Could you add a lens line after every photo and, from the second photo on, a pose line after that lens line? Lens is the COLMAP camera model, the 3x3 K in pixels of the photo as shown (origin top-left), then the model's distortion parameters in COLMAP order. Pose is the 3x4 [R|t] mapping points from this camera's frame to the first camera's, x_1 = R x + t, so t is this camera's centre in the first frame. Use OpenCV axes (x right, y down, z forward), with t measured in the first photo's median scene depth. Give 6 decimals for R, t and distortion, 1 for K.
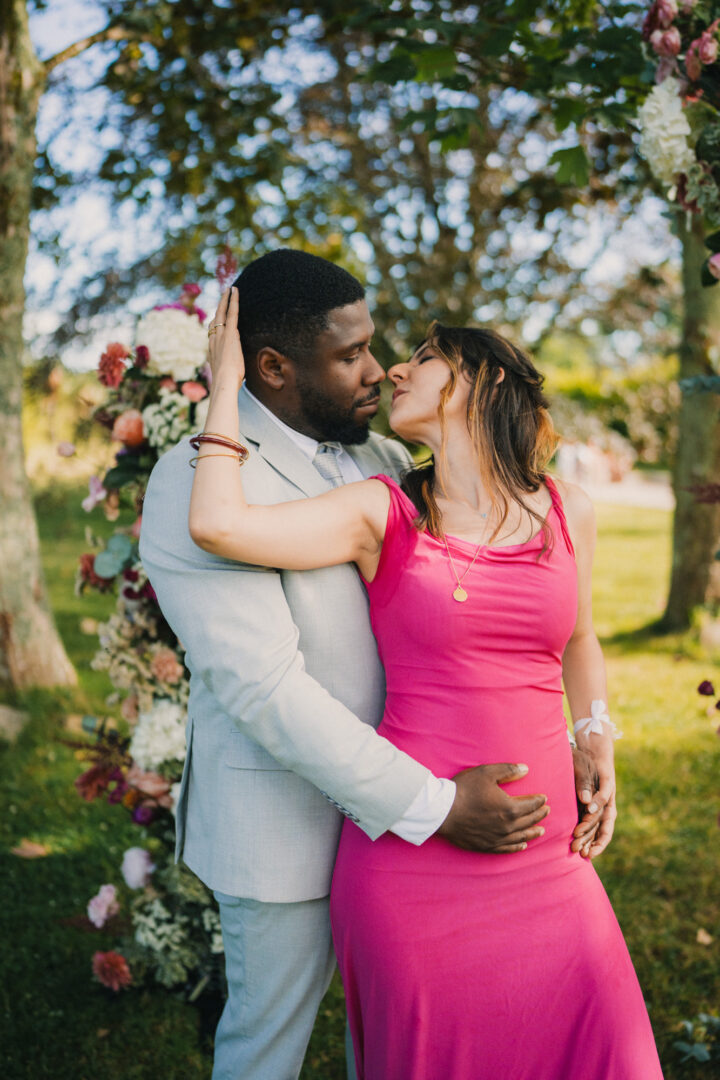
lens RADIAL K [[1099.2, 0, 370.1], [0, 1099.2, 545.2], [0, 0, 1]] dist [0.021968, 0.000000]
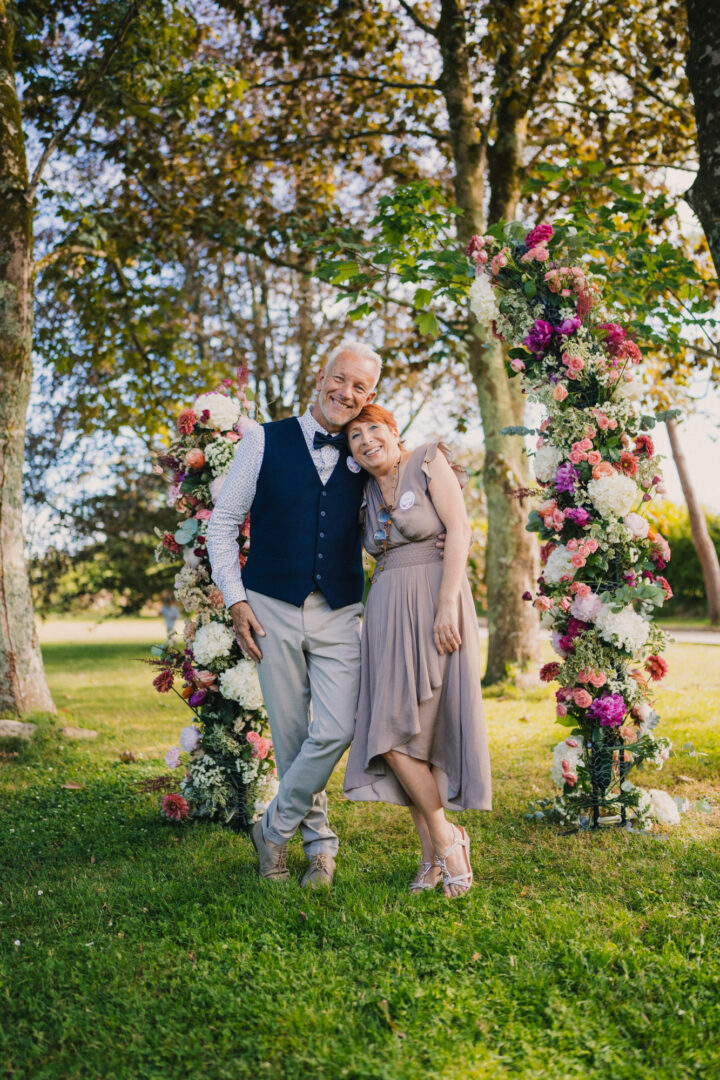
lens RADIAL K [[1099.2, 0, 363.9], [0, 1099.2, 539.3], [0, 0, 1]] dist [0.021968, 0.000000]
pose [[0.985308, -0.022346, 0.169318, -0.250384], [0.052752, 0.982747, -0.177274, 0.336806], [-0.162436, 0.183601, 0.969487, -0.691569]]
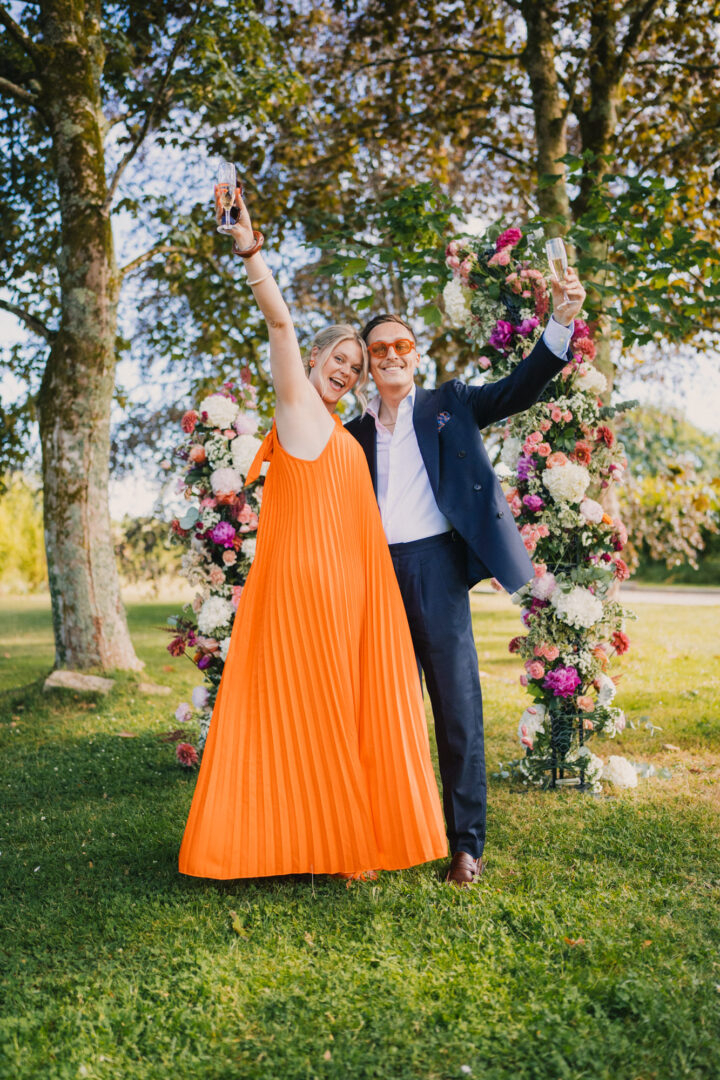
lens RADIAL K [[1099.2, 0, 345.0], [0, 1099.2, 551.0], [0, 0, 1]] dist [0.021968, 0.000000]
pose [[0.999302, -0.028252, -0.024434, 0.088710], [0.024699, 0.990513, -0.135178, 0.338261], [0.028021, 0.134480, 0.990520, -0.921967]]
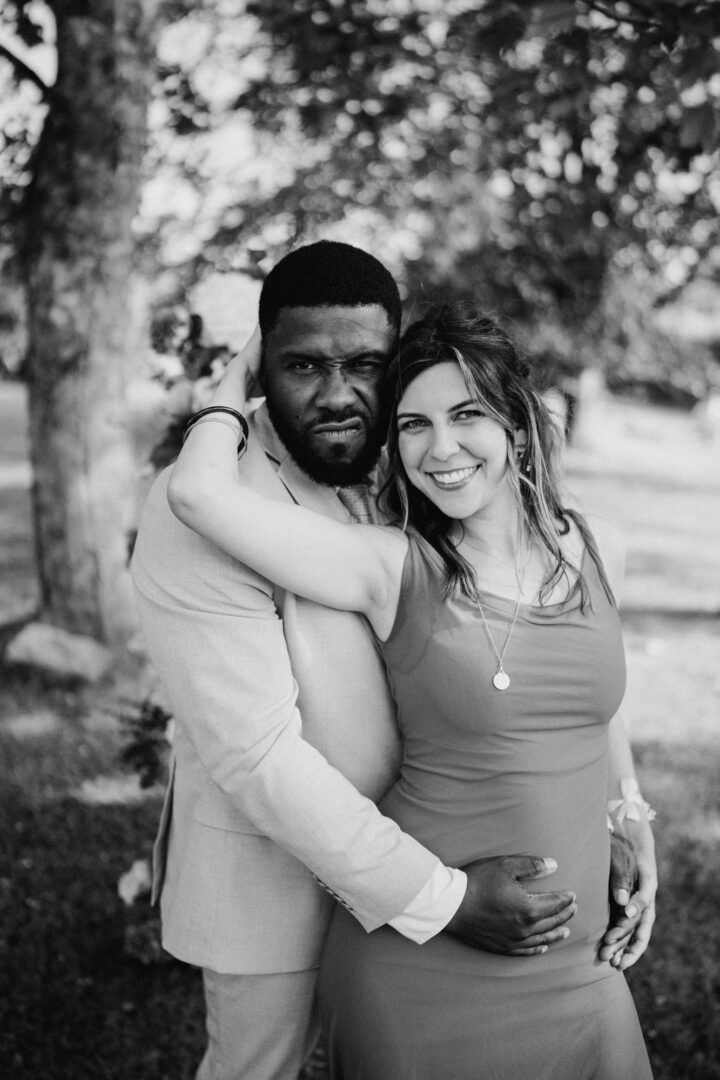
lens RADIAL K [[1034.3, 0, 357.7], [0, 1034.3, 558.2], [0, 0, 1]] dist [0.017792, 0.000000]
pose [[0.988732, 0.085155, -0.123118, 0.049534], [-0.073819, 0.992843, 0.093878, -0.071891], [0.130231, -0.083731, 0.987942, 0.139789]]
